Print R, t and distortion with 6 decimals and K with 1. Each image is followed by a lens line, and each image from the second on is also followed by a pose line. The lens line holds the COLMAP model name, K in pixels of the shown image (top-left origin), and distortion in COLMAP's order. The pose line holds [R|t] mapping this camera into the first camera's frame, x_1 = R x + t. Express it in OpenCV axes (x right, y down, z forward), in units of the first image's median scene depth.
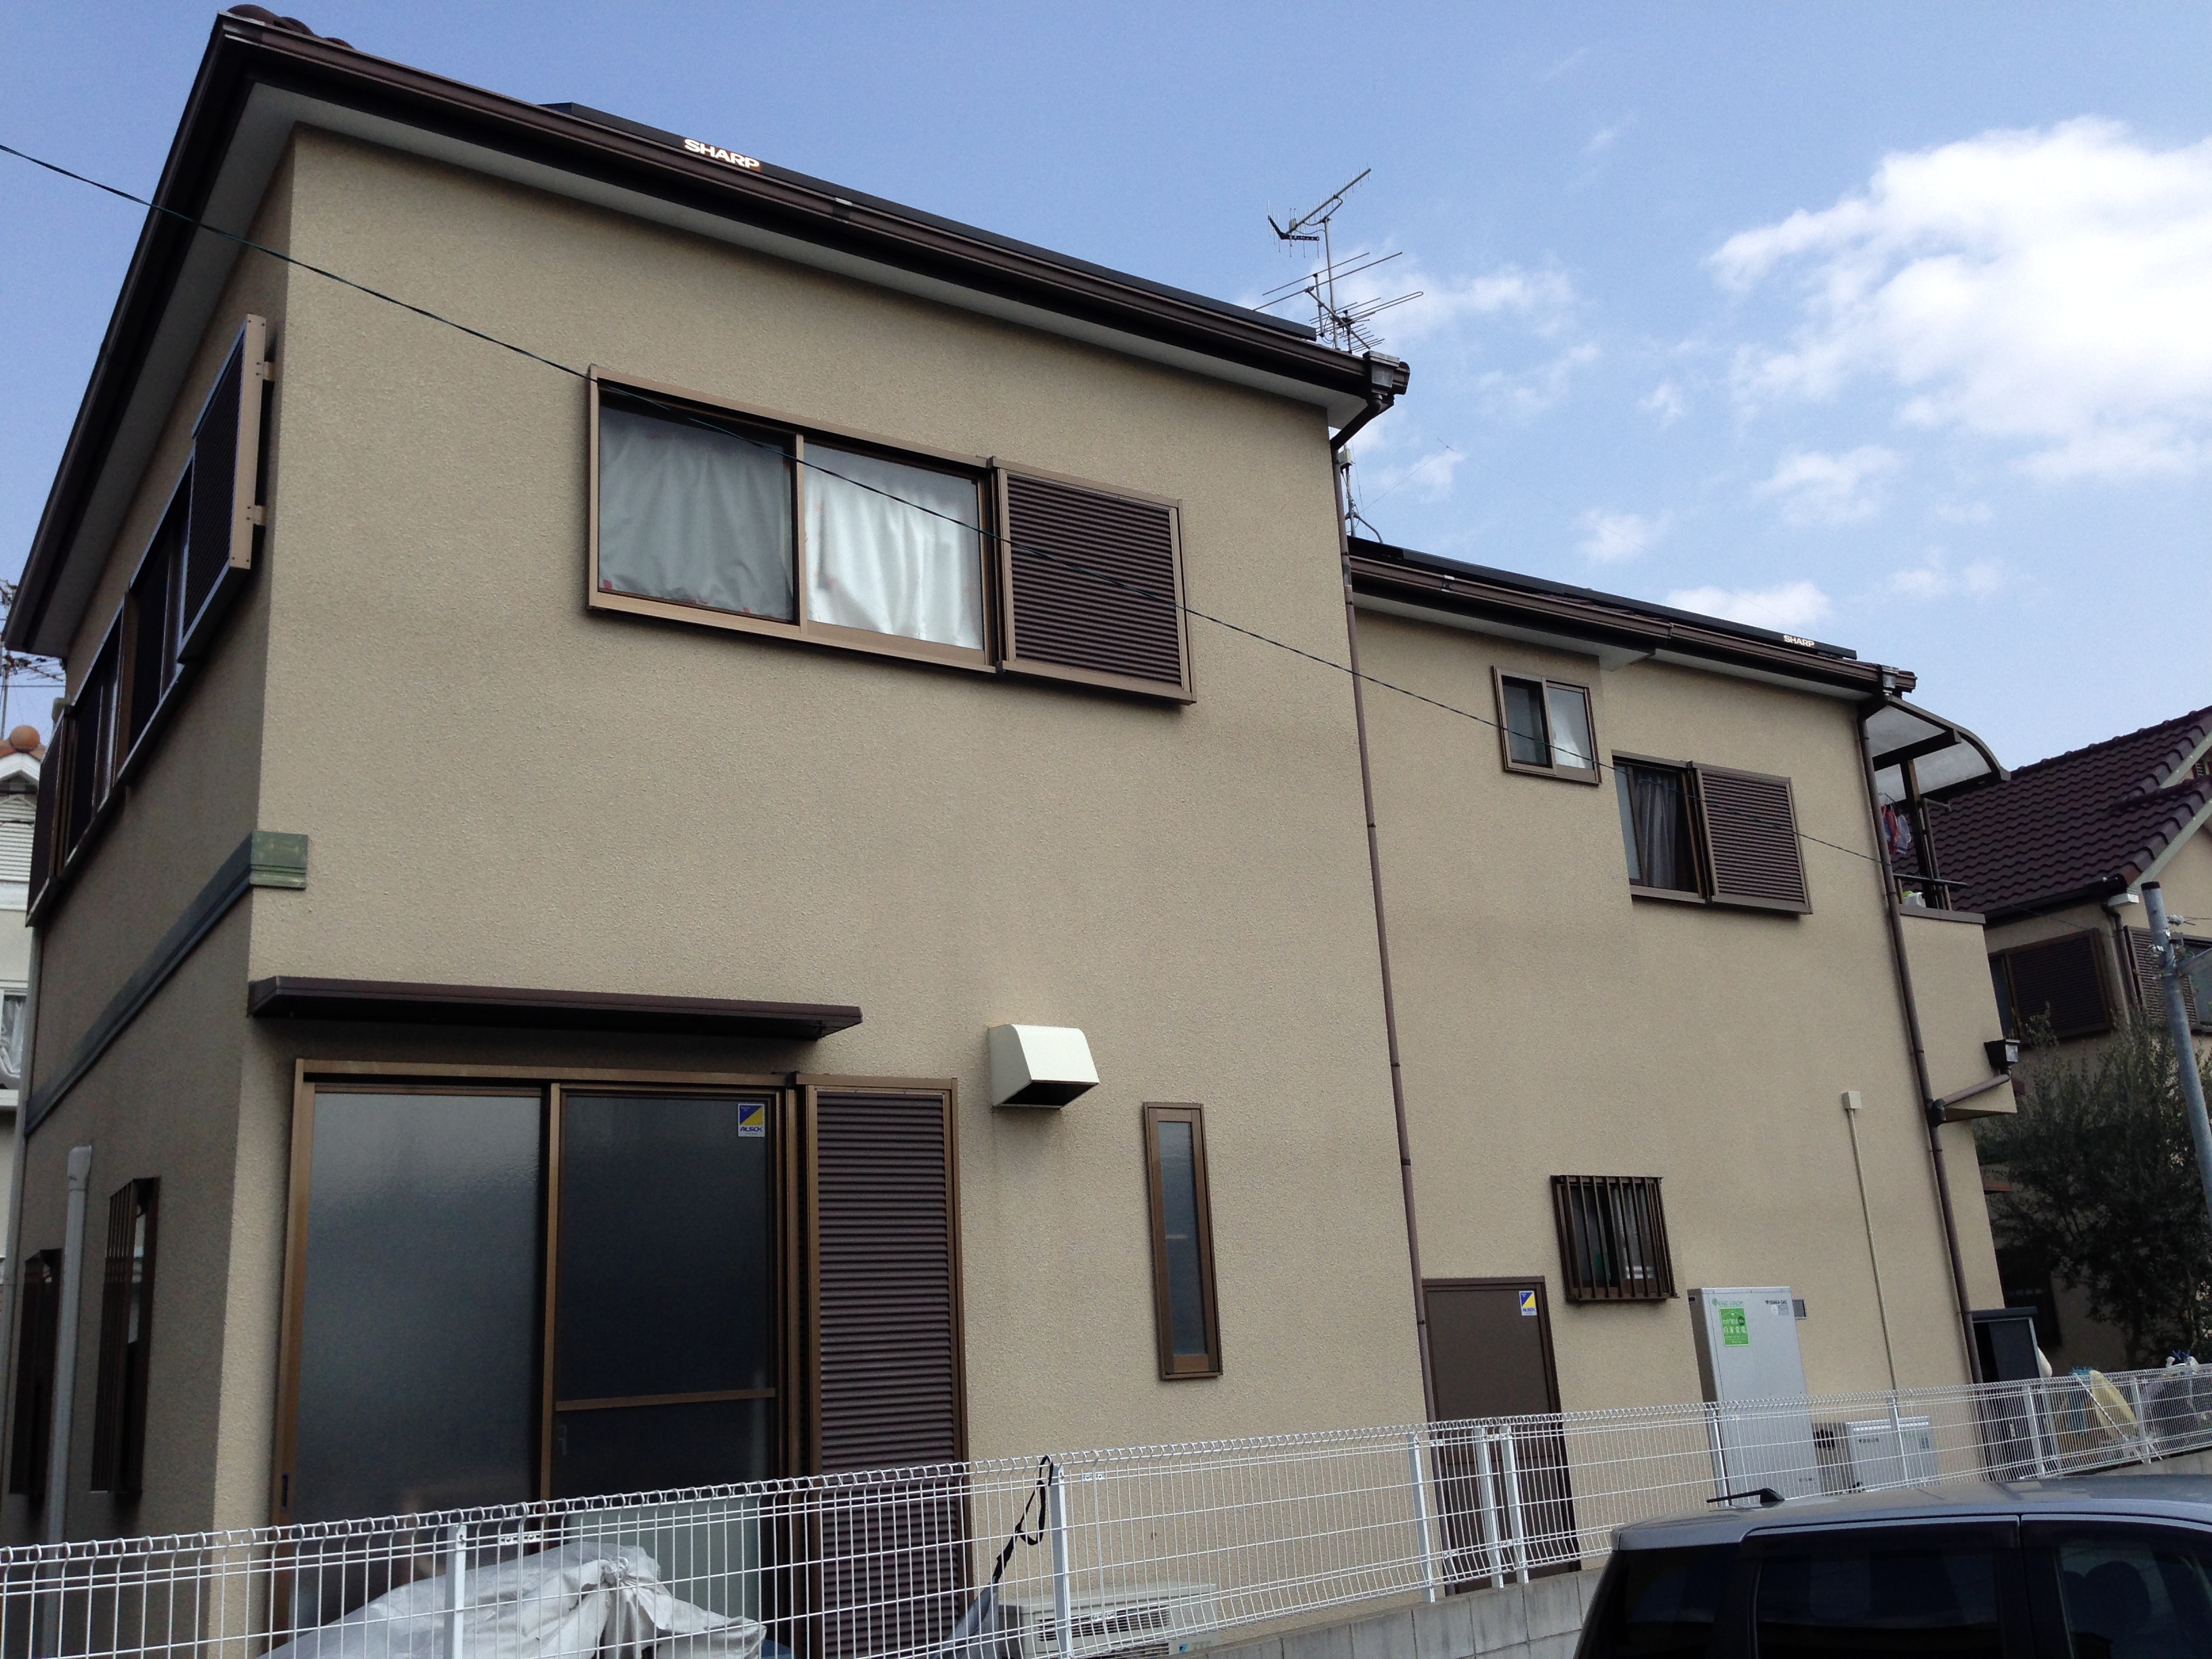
lens RADIAL K [[2028.8, 0, 1113.3], [0, 2028.8, 826.9], [0, 0, 1]] dist [0.045356, -0.003809]
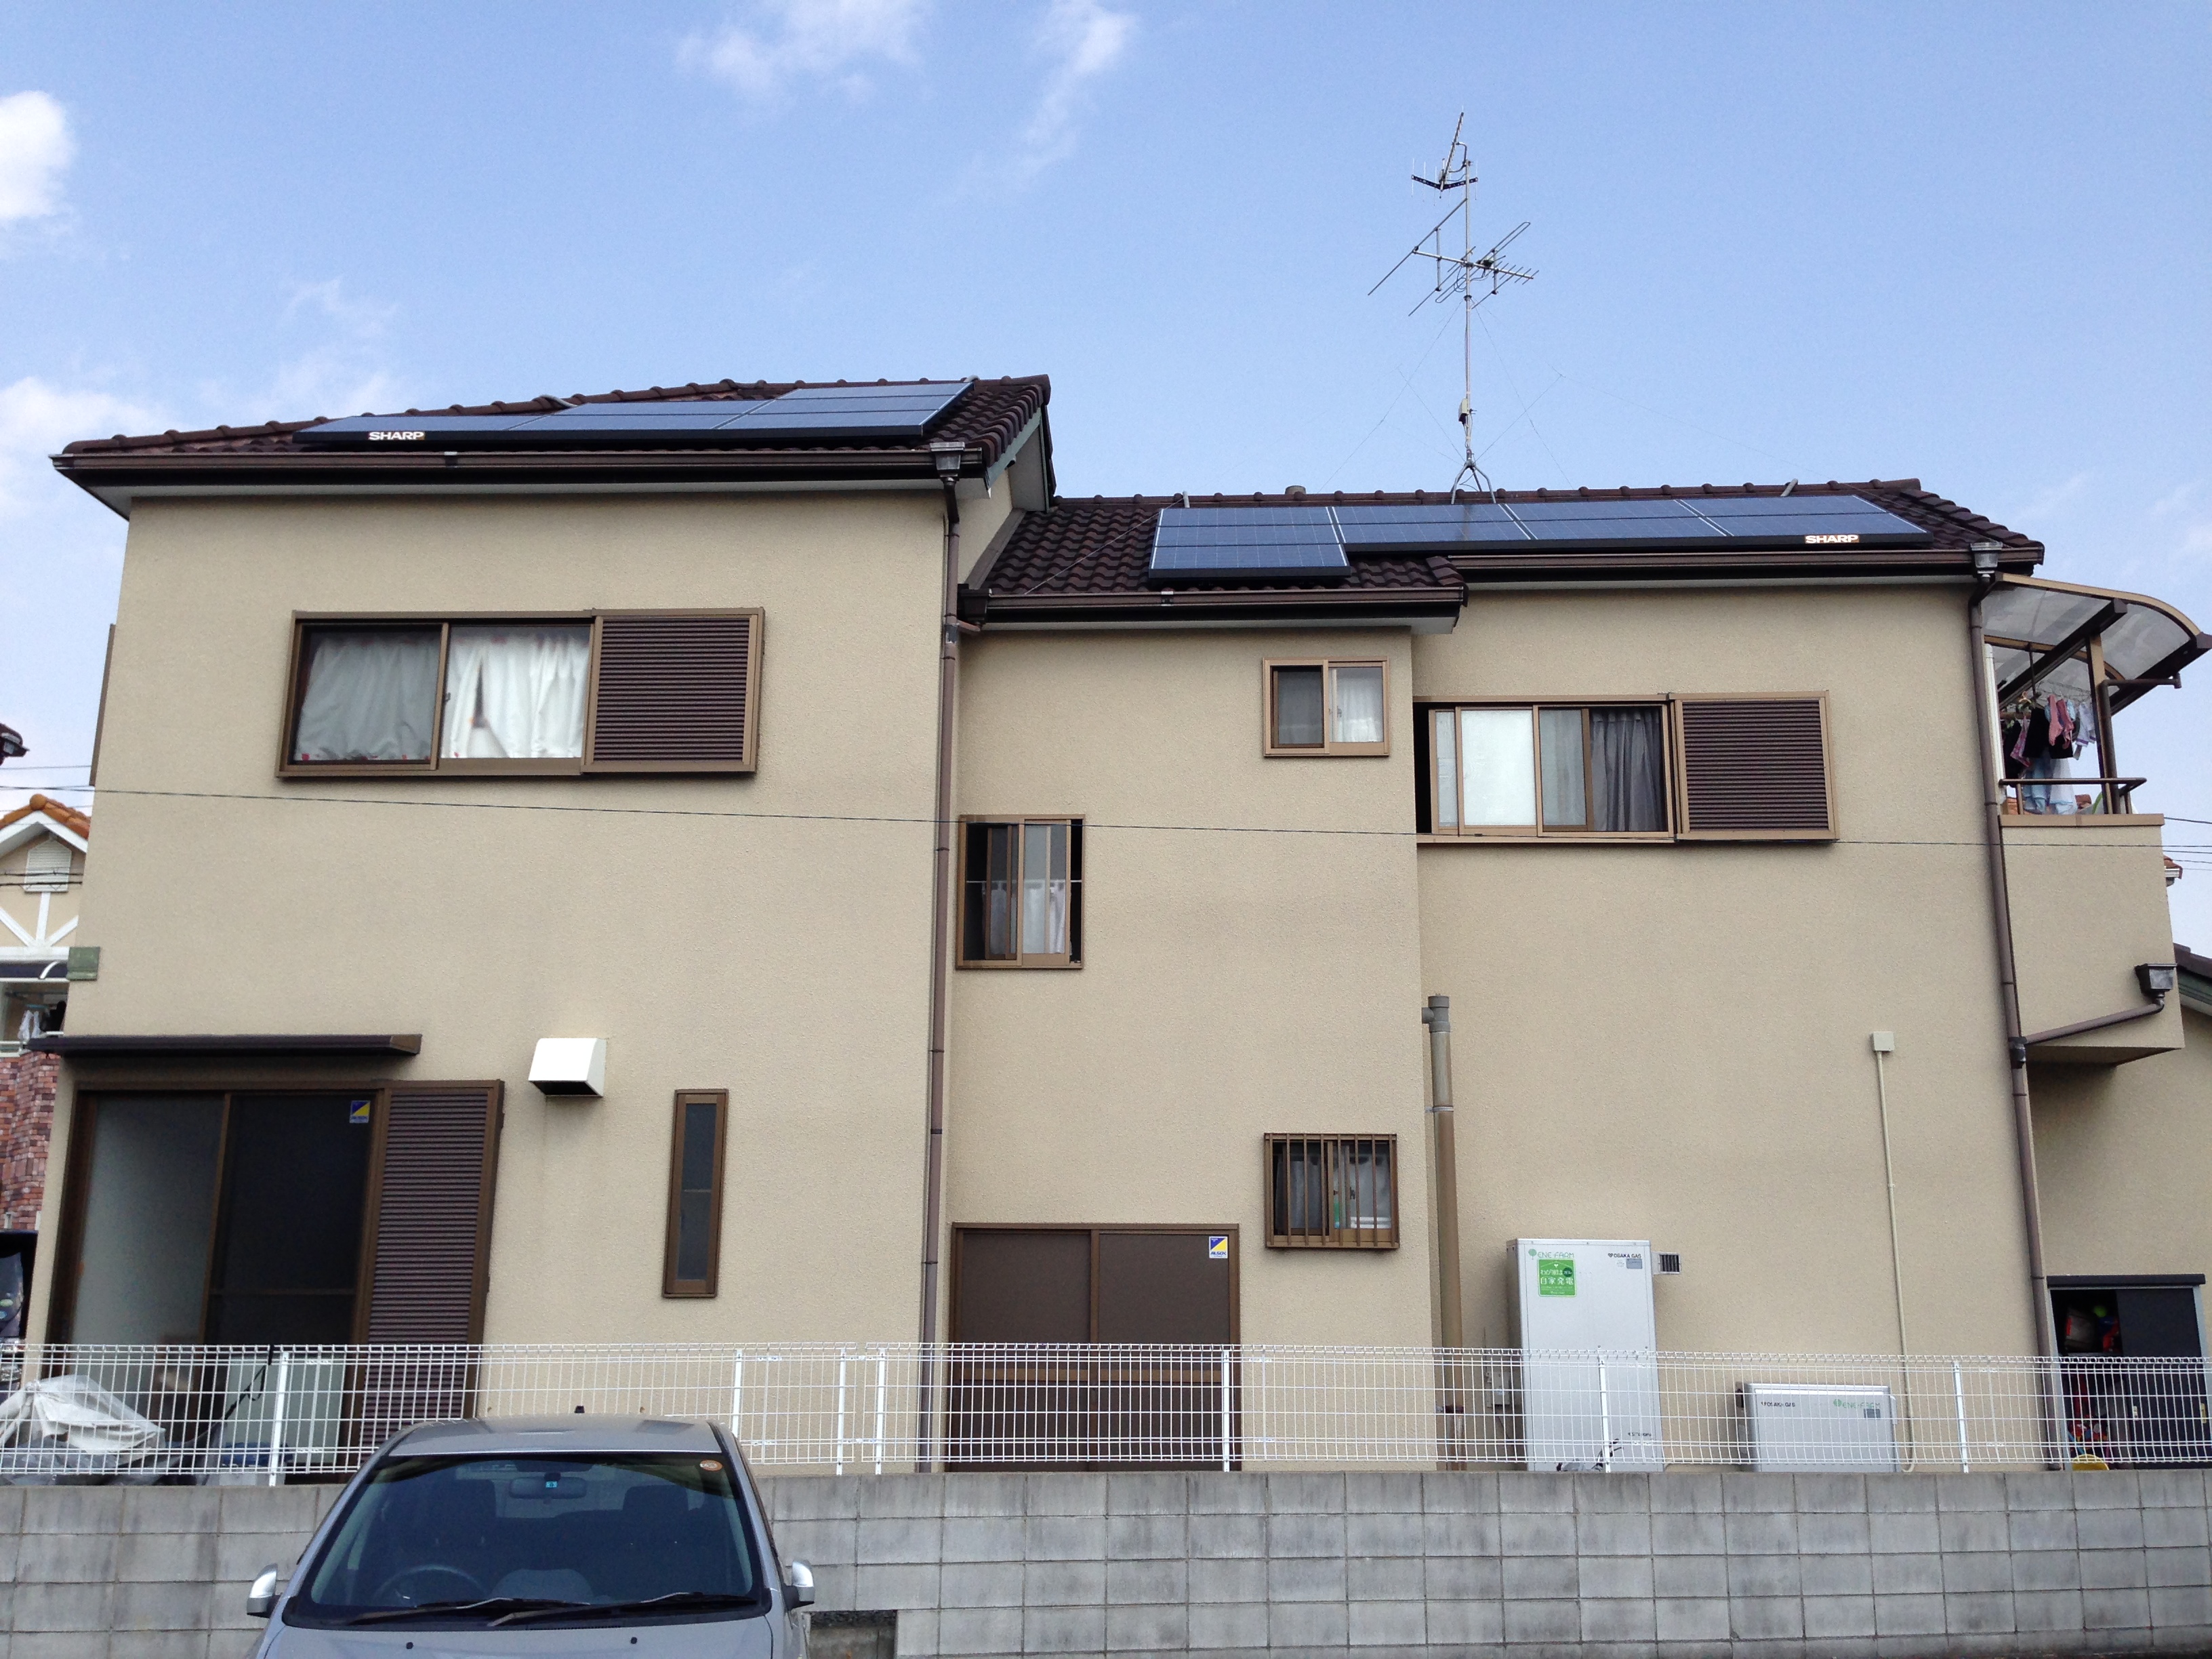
lens RADIAL K [[2031.4, 0, 1106.0], [0, 2031.4, 829.5], [0, 0, 1]] dist [0.114119, -0.202333]
pose [[0.806072, -0.070298, -0.587627, 0.809826], [0.108970, 0.993573, 0.030618, -0.034066], [0.581699, -0.088714, 0.808552, 0.078104]]
